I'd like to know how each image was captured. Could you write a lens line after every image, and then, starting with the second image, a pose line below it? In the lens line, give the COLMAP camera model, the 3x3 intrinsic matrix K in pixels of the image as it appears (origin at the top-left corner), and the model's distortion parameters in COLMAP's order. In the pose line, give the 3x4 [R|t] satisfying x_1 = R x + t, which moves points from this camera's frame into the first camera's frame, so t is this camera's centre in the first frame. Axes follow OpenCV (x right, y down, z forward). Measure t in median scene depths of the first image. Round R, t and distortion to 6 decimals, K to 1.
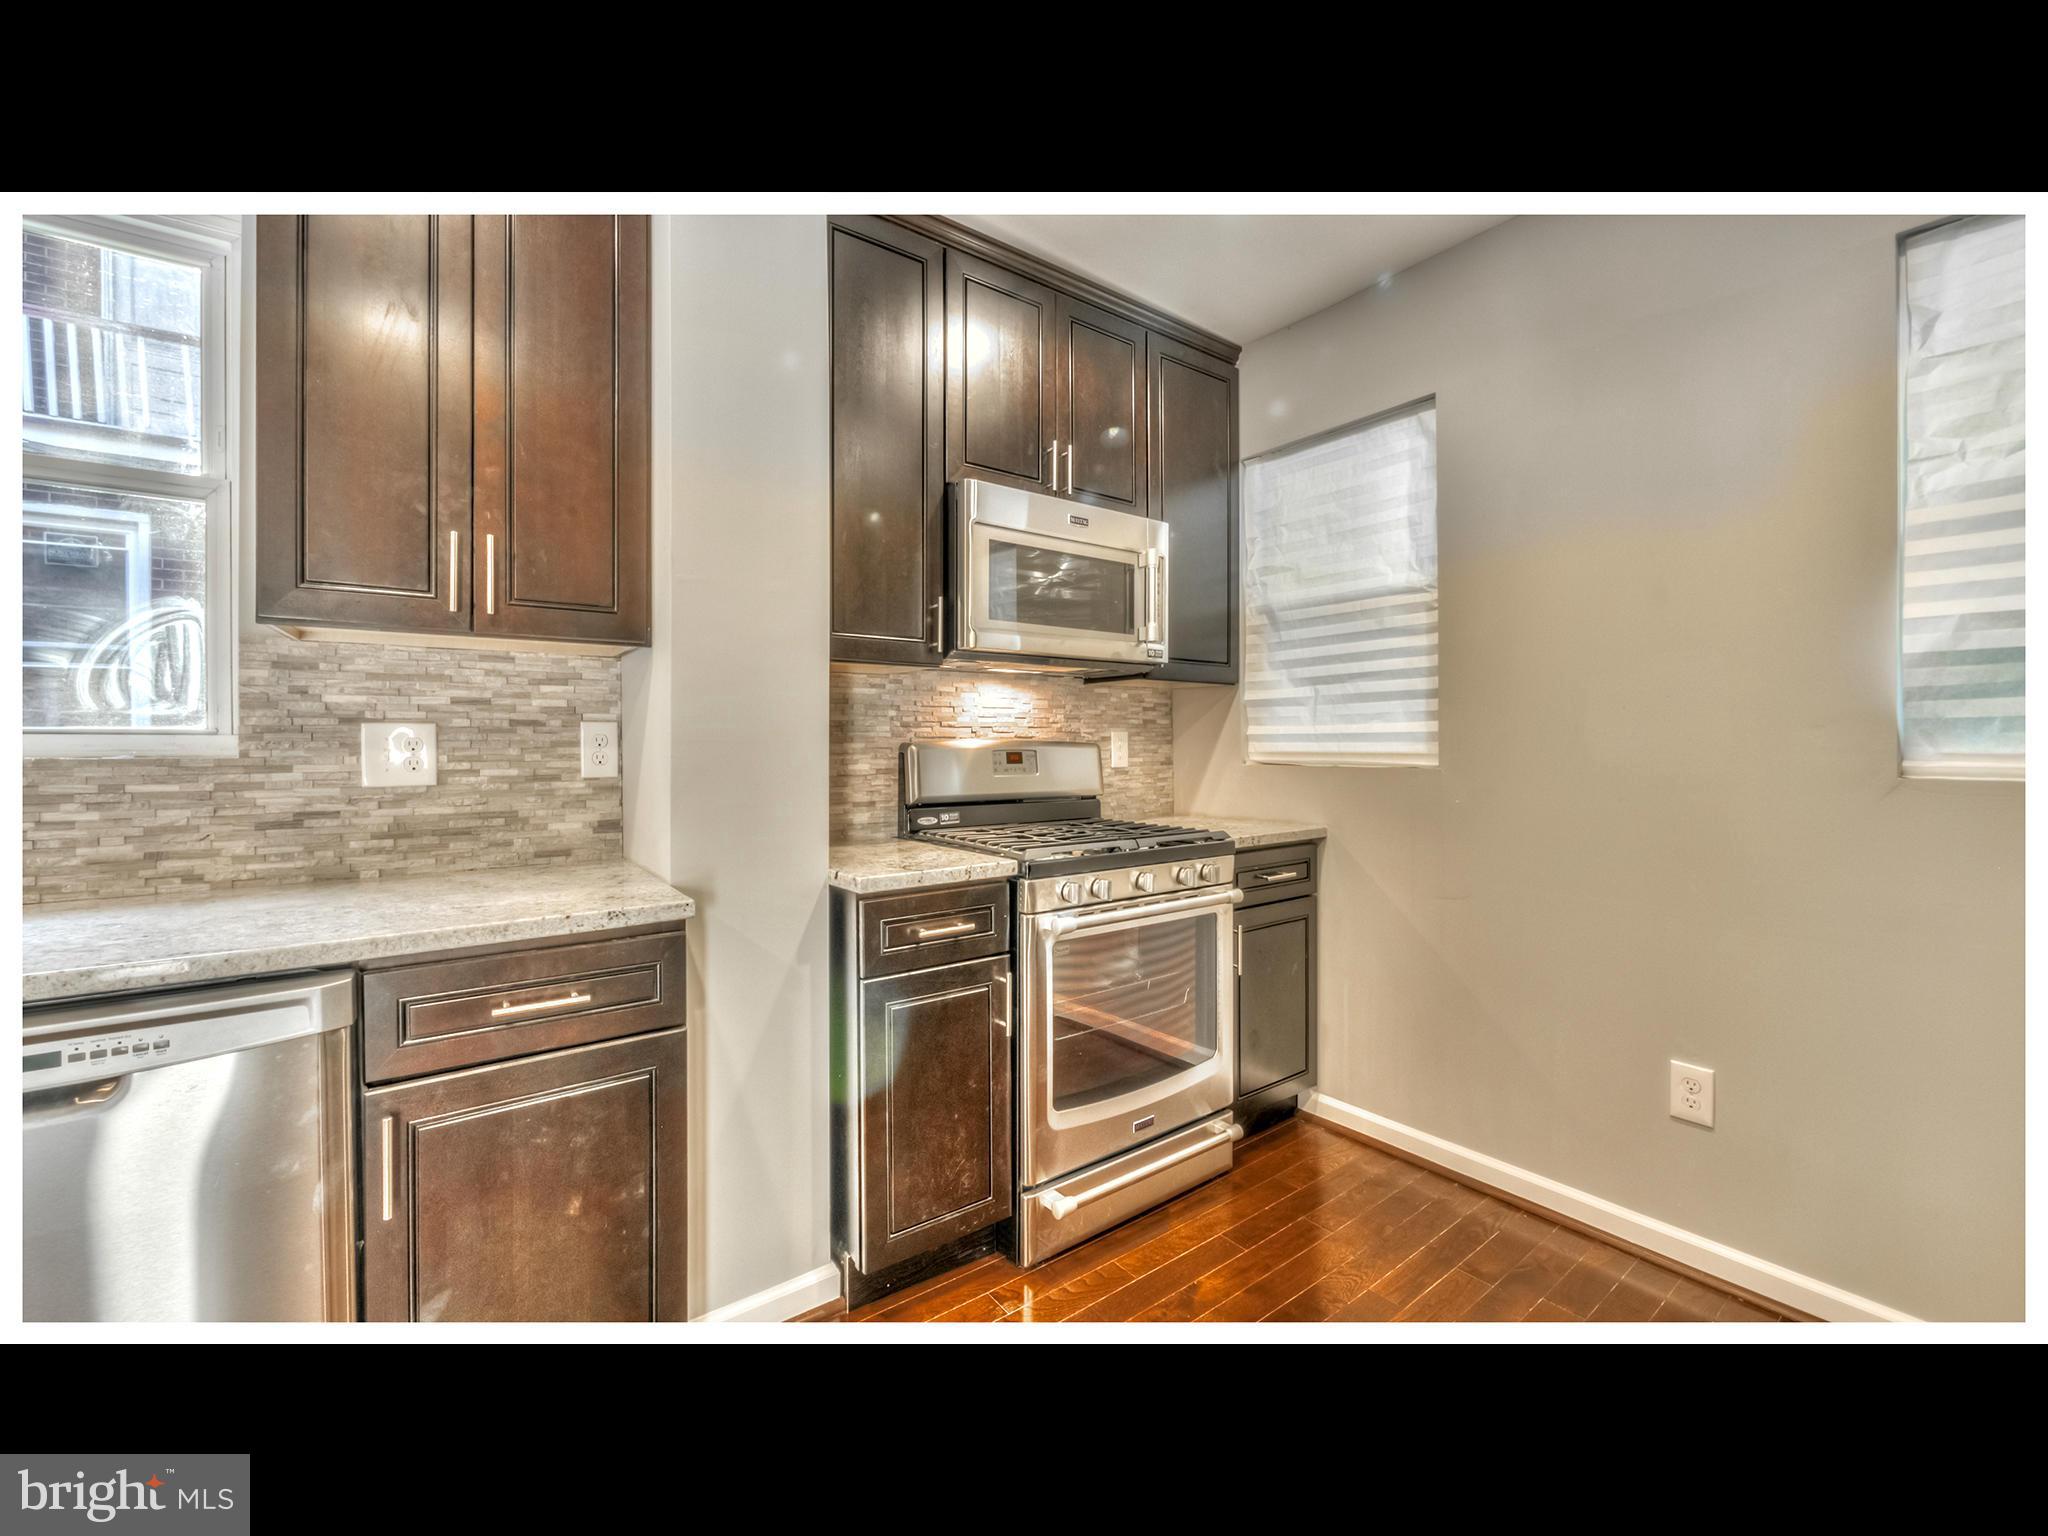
lens RADIAL K [[794.9, 0, 1018.7], [0, 794.9, 758.9], [0, 0, 1]] dist [-0.005373, 0.000862]
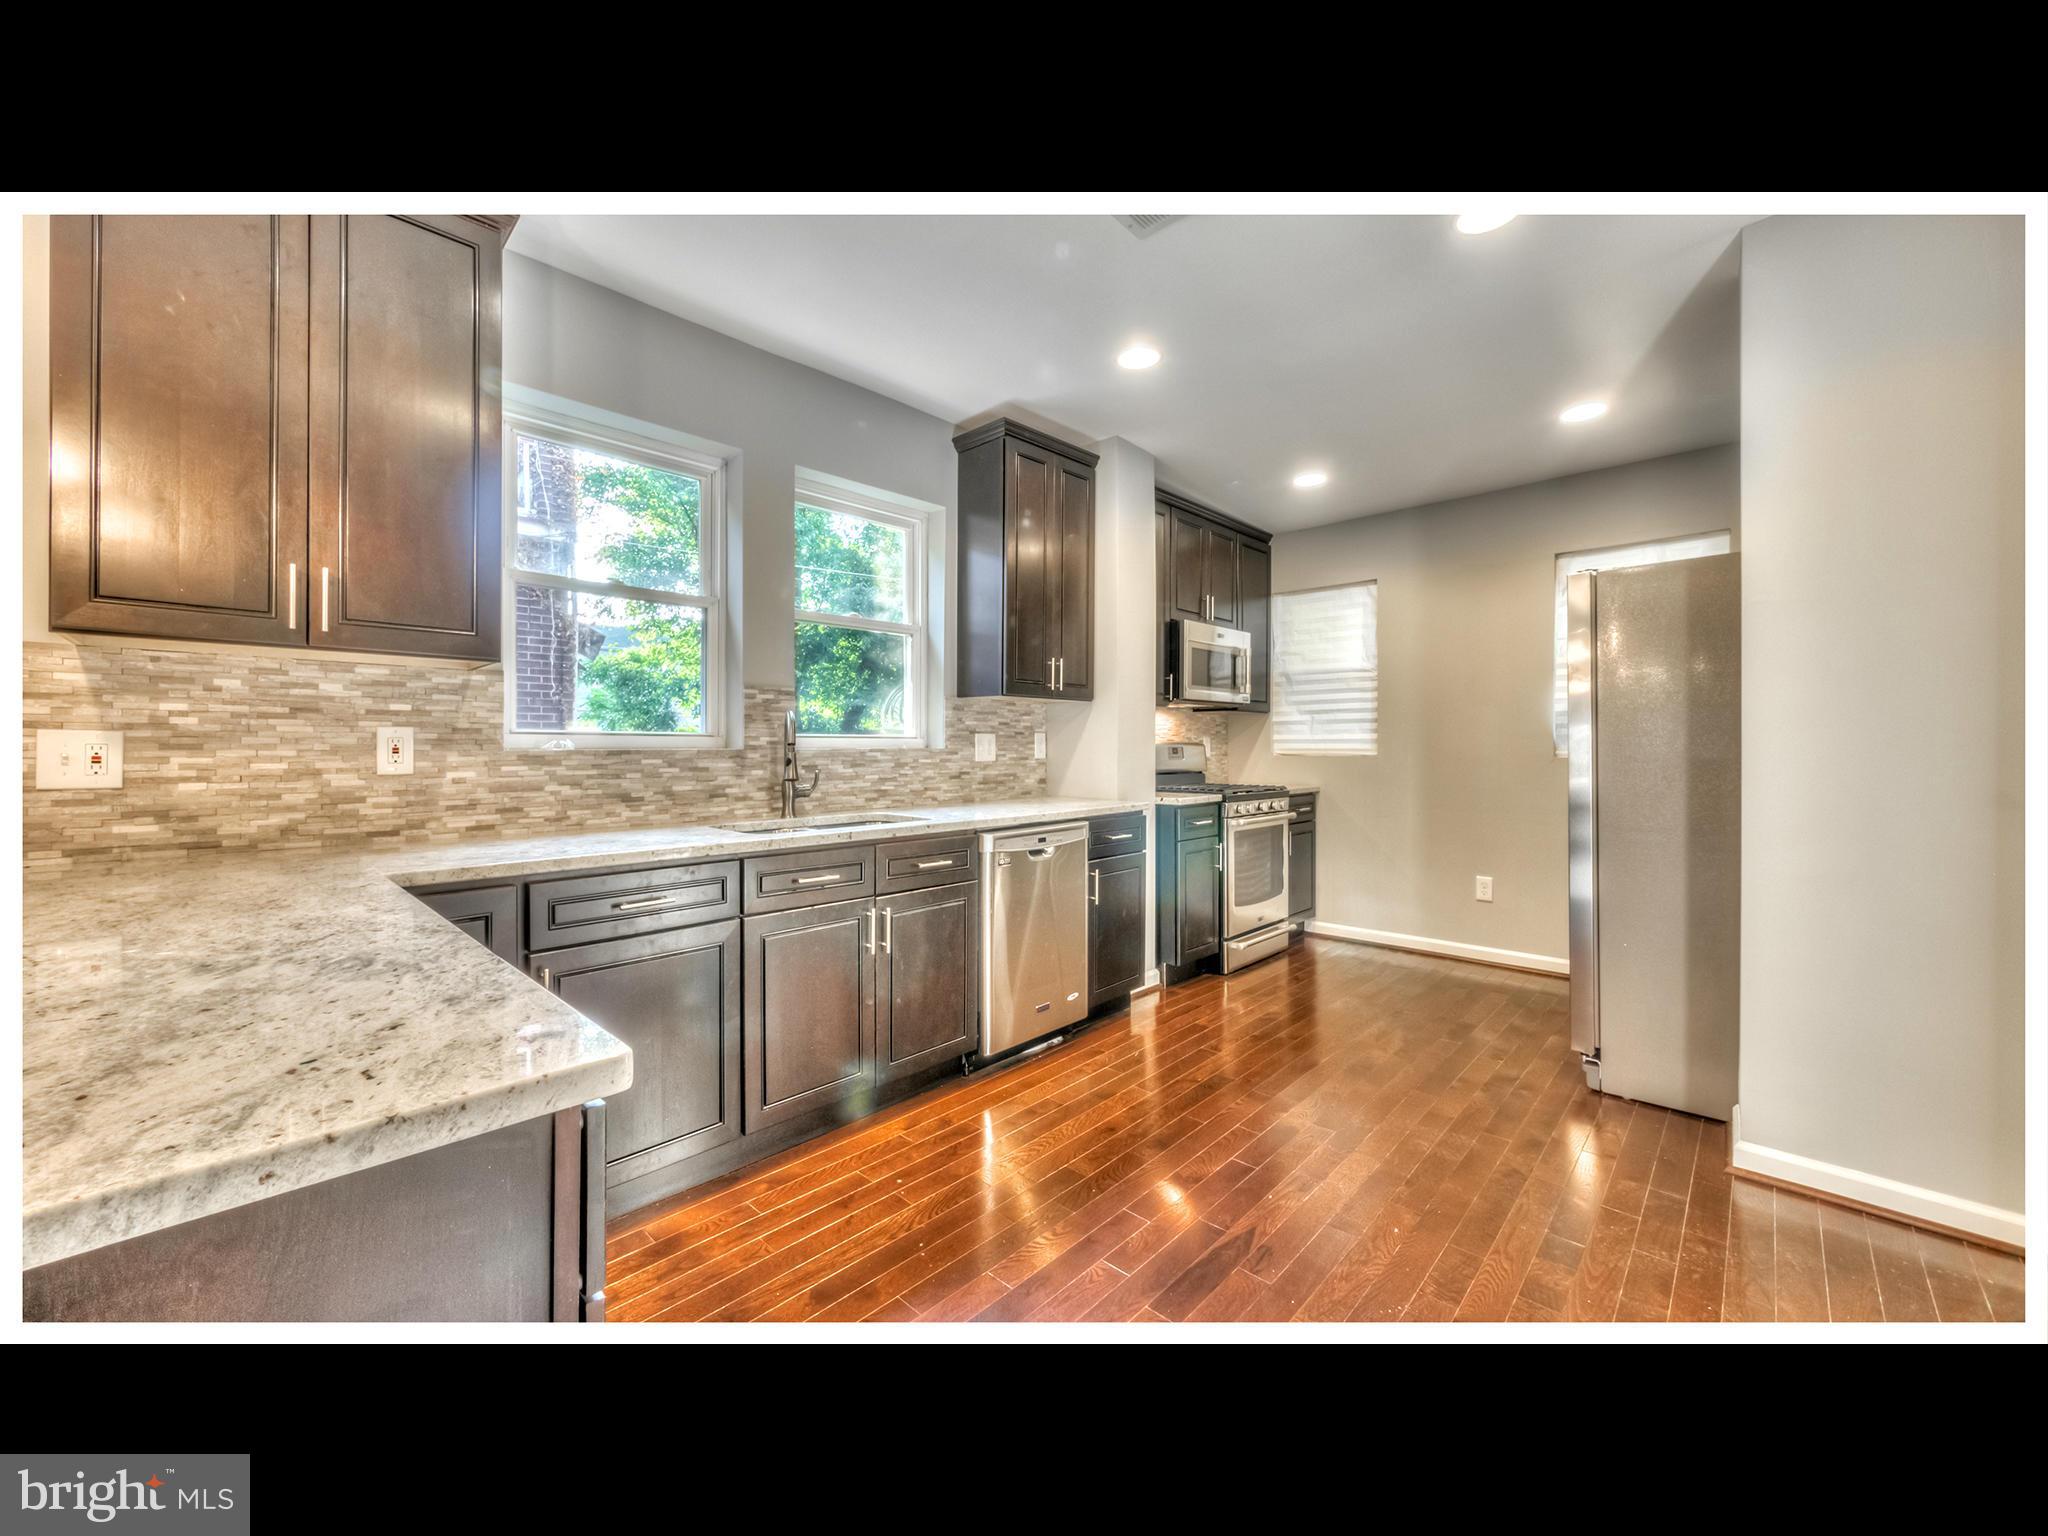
lens RADIAL K [[794.9, 0, 1006.5], [0, 794.9, 762.2], [0, 0, 1]] dist [-0.005373, 0.000862]
pose [[0.985525, -0.001431, 0.169525, -1.097169], [0.001018, 0.999996, 0.002523, 0.030335], [-0.169528, -0.002314, 0.985523, -1.253250]]
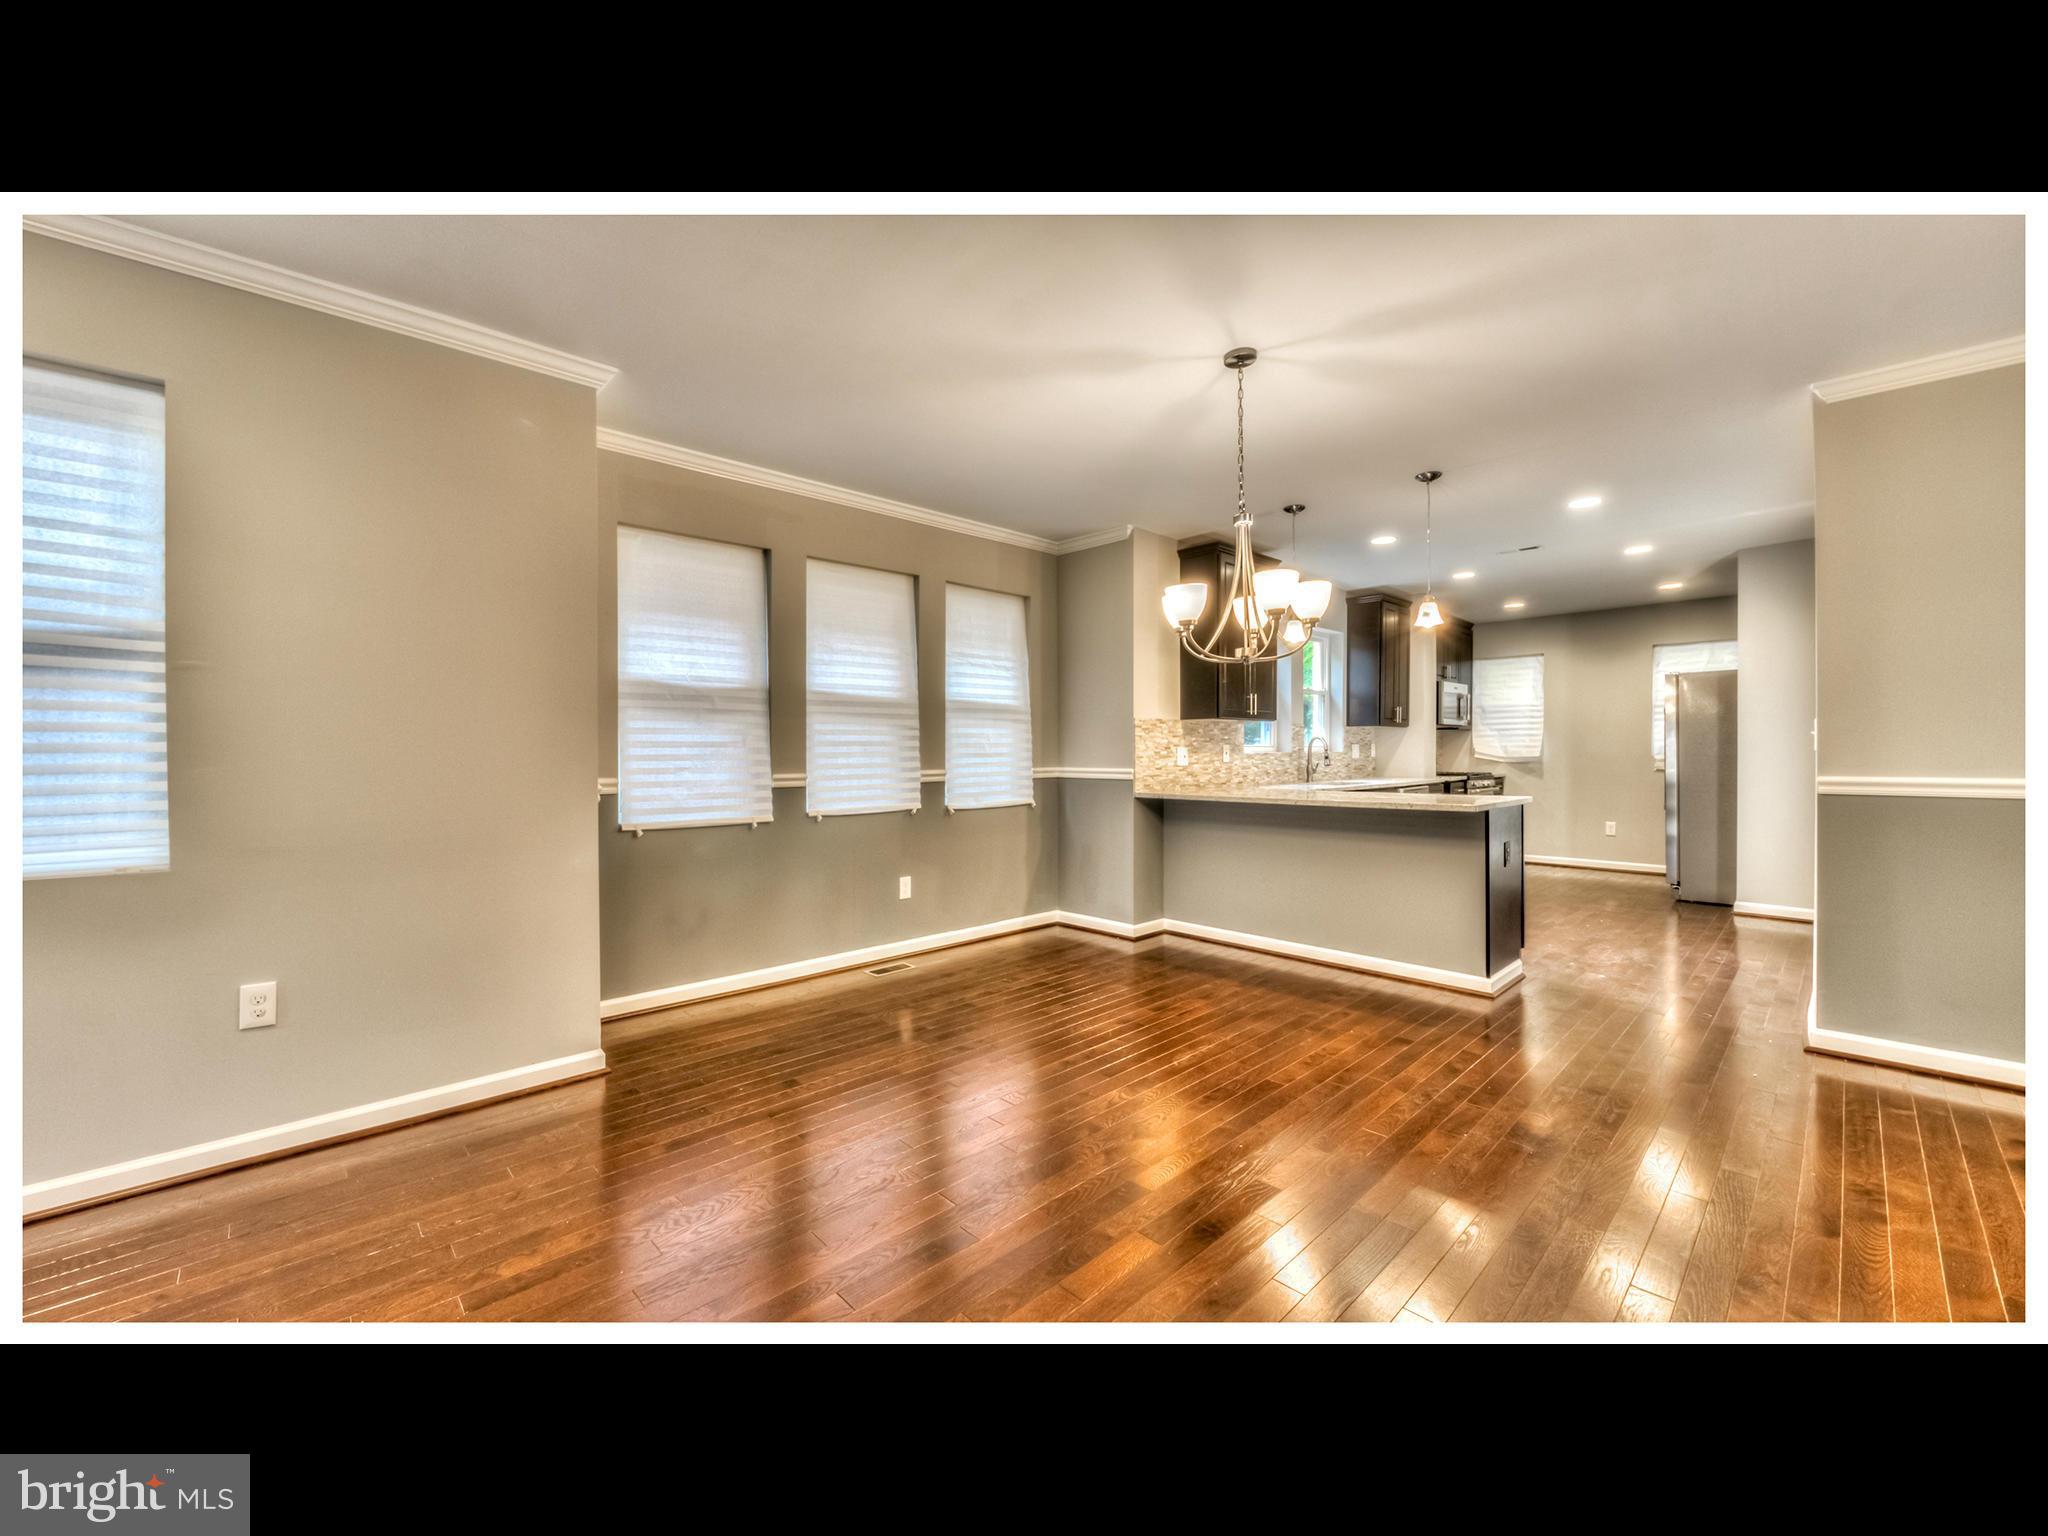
lens RADIAL K [[794.9, 0, 1013.2], [0, 794.9, 768.6], [0, 0, 1]] dist [-0.005373, 0.000862]
pose [[0.994302, -0.006152, 0.106421, -3.197136], [0.005493, 0.999964, 0.006480, 0.052501], [-0.106457, -0.005858, 0.994300, -3.281322]]
